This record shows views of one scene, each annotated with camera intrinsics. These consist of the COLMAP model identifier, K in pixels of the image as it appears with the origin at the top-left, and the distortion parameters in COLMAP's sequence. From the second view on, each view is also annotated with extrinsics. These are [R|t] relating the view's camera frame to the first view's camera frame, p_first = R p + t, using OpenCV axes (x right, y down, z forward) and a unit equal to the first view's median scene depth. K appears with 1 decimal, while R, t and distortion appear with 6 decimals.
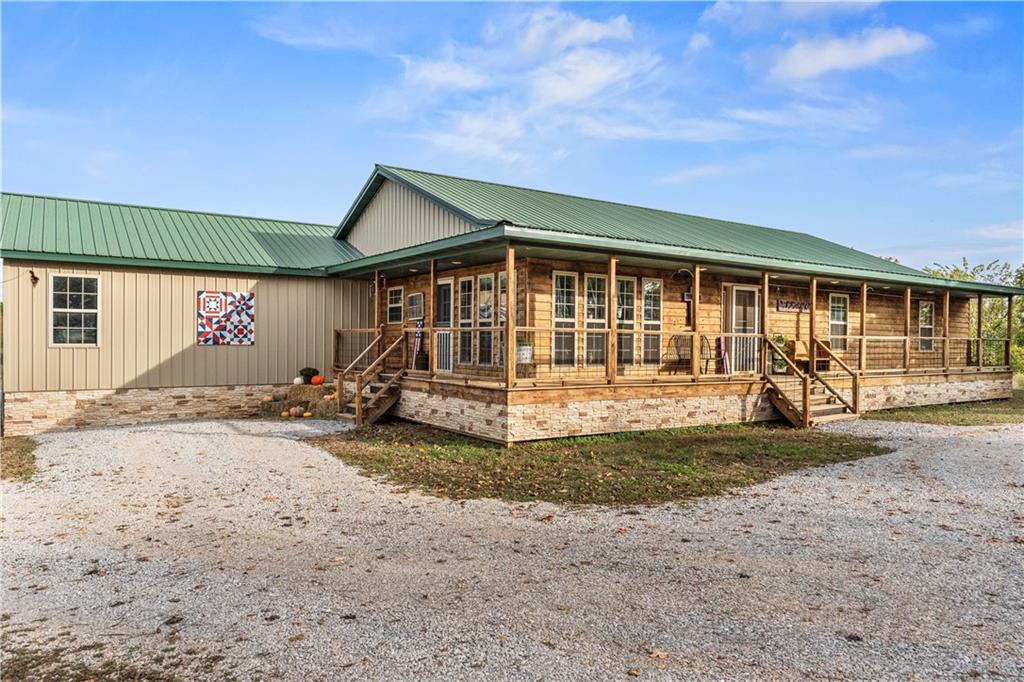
lens RADIAL K [[688.1, 0, 512.0], [0, 688.1, 341.0], [0, 0, 1]] dist [-0.004013, -0.002840]
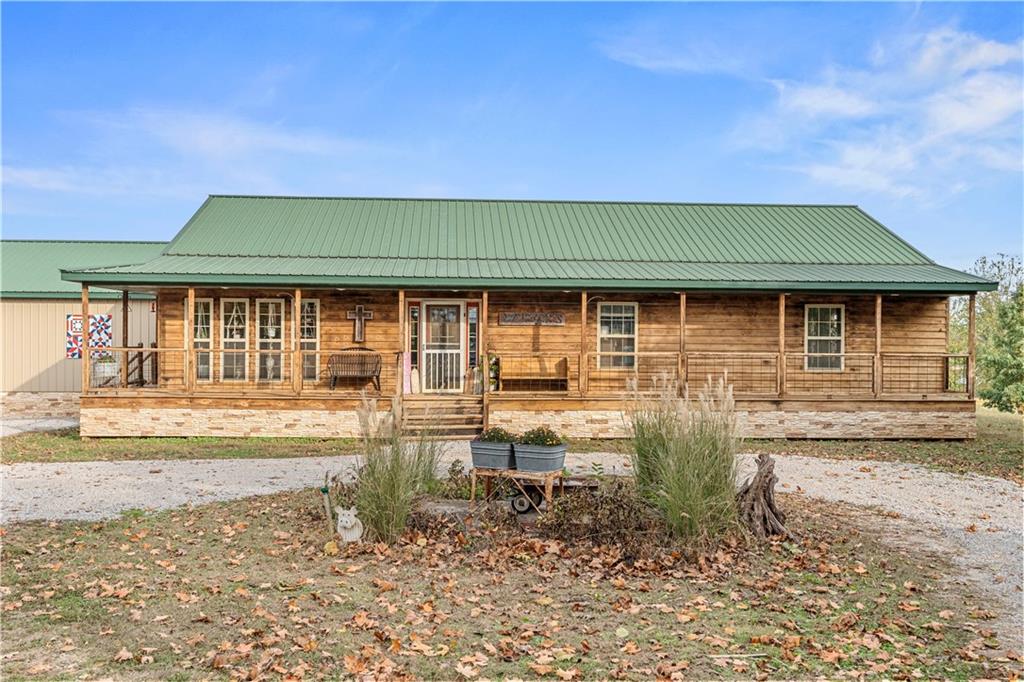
lens RADIAL K [[1013.0, 0, 512.0], [0, 1013.0, 341.0], [0, 0, 1]] dist [-0.002315, -0.000555]
pose [[0.864797, -0.002364, -0.502116, 1.194974], [0.000775, 0.999994, -0.003374, -0.019543], [0.502121, 0.002529, 0.864794, -0.184058]]
